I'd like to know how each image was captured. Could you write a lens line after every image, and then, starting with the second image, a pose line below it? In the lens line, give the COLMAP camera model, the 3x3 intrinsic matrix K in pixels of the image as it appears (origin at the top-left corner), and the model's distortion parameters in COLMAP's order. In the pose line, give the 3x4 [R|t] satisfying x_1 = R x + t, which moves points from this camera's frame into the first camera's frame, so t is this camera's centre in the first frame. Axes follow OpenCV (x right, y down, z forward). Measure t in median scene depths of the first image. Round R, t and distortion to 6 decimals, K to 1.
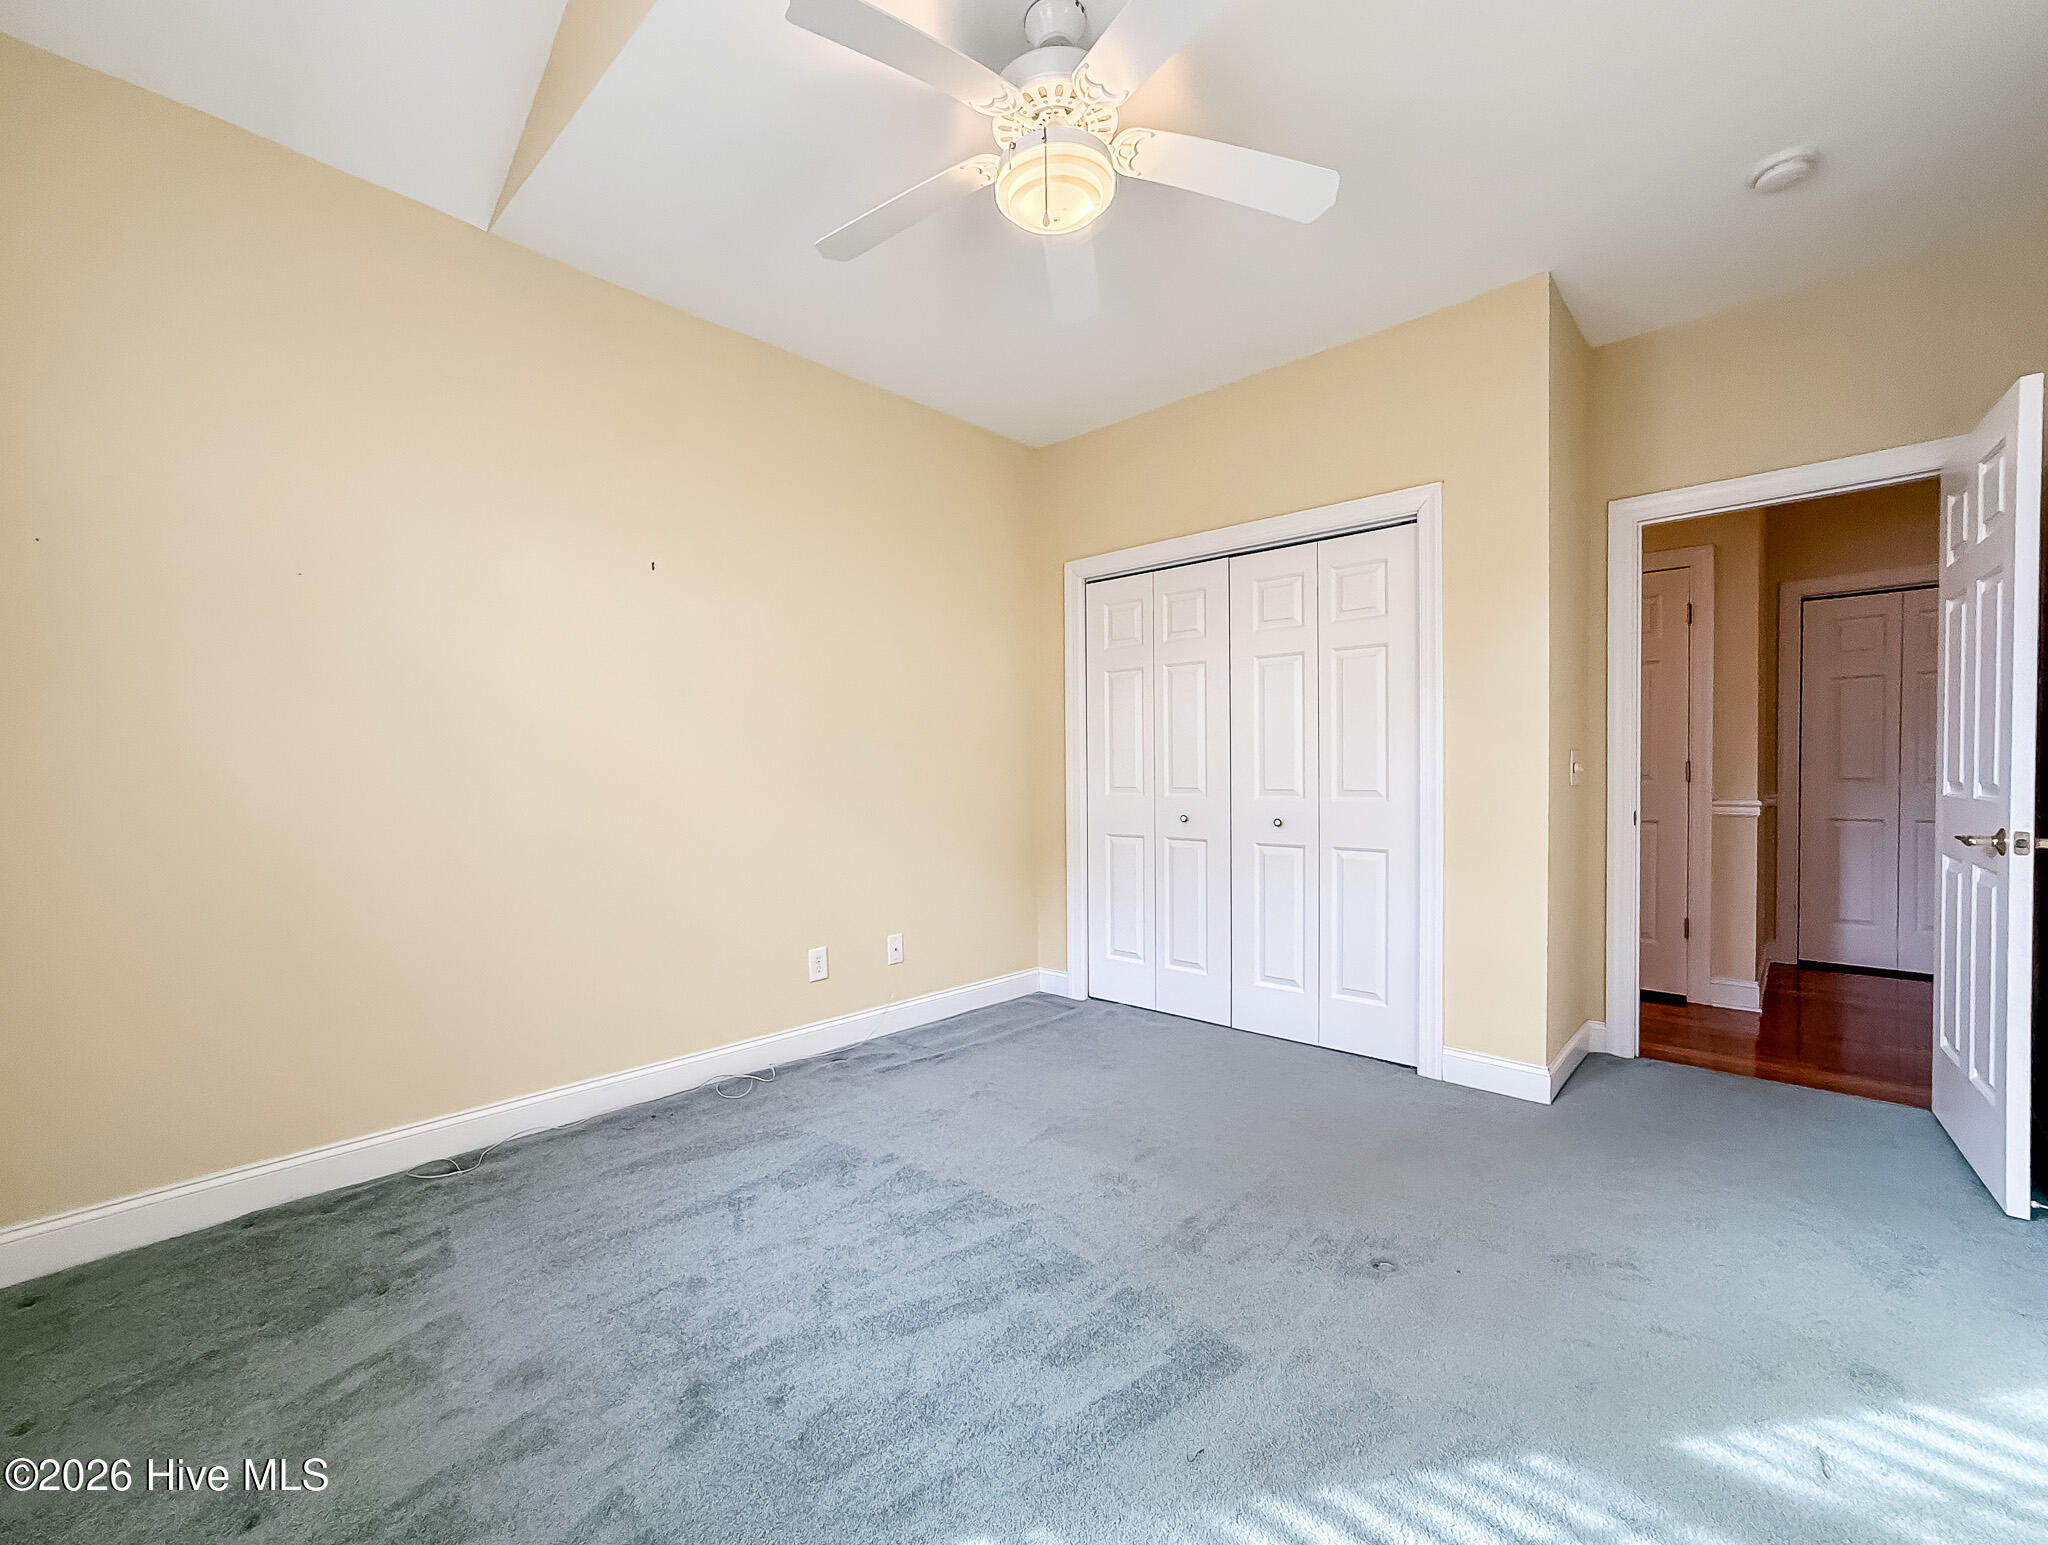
lens RADIAL K [[917.2, 0, 1017.8], [0, 917.2, 782.9], [0, 0, 1]] dist [-0.002191, -0.000068]
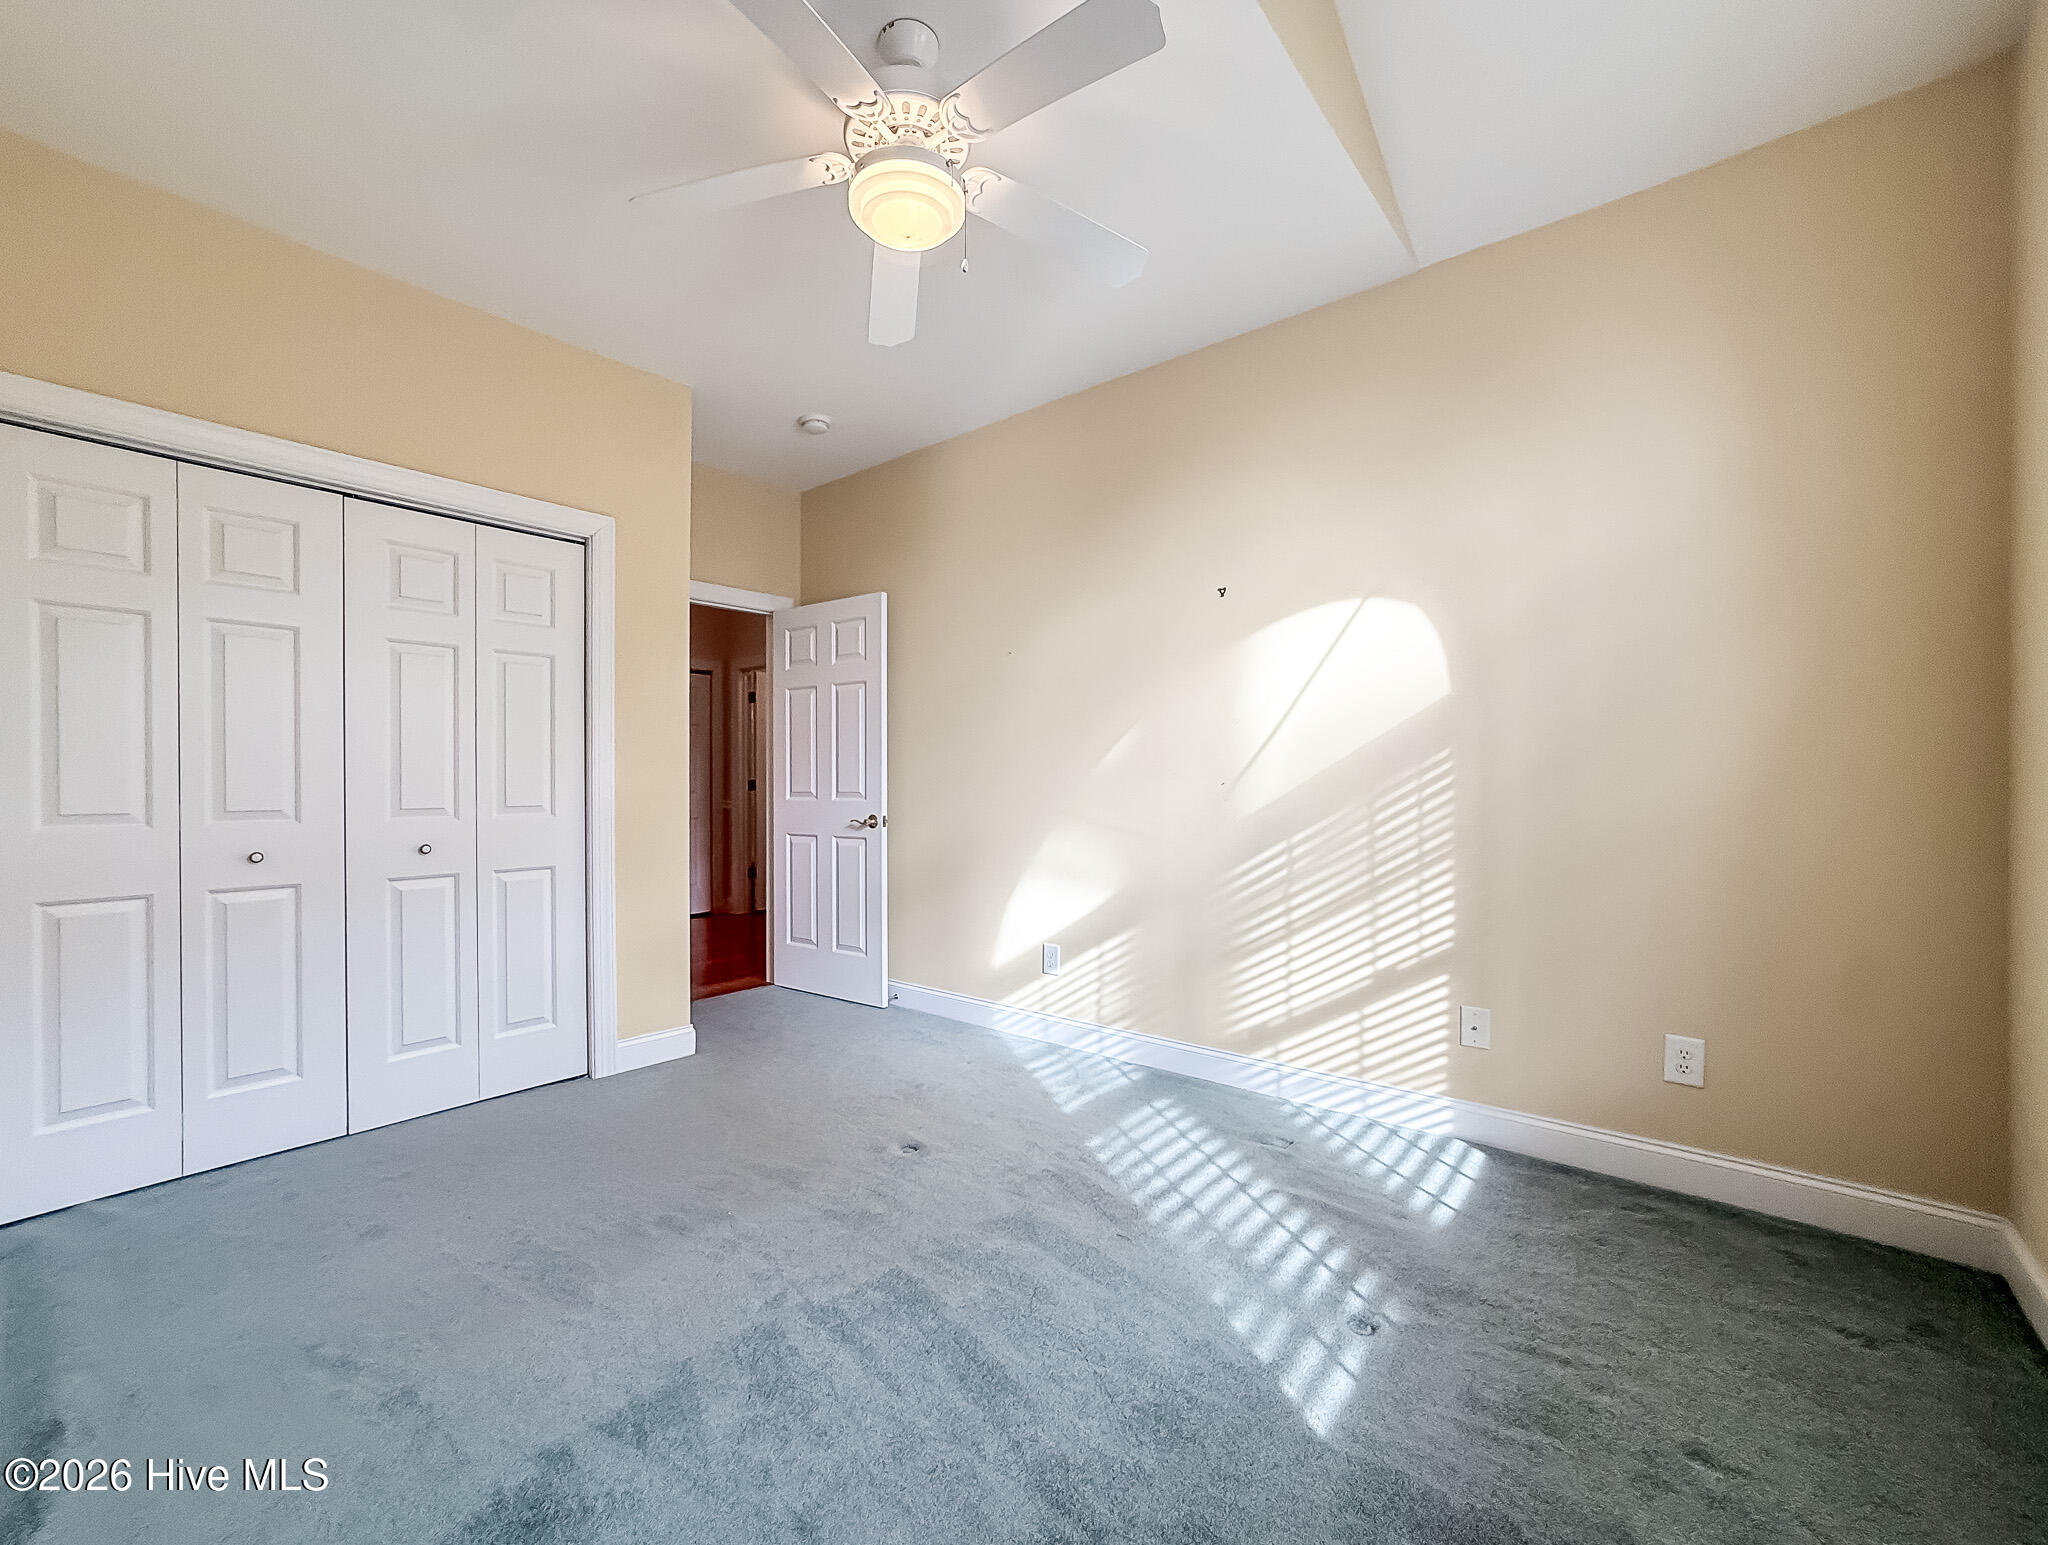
lens RADIAL K [[823.7, 0, 1020.7], [0, 823.7, 786.6], [0, 0, 1]] dist [0.071171, 0.000000]
pose [[-0.006274, -0.001439, 0.999979, -0.503959], [0.015834, 0.999873, 0.001538, -0.005277], [-0.999855, 0.015844, -0.006251, 0.501911]]
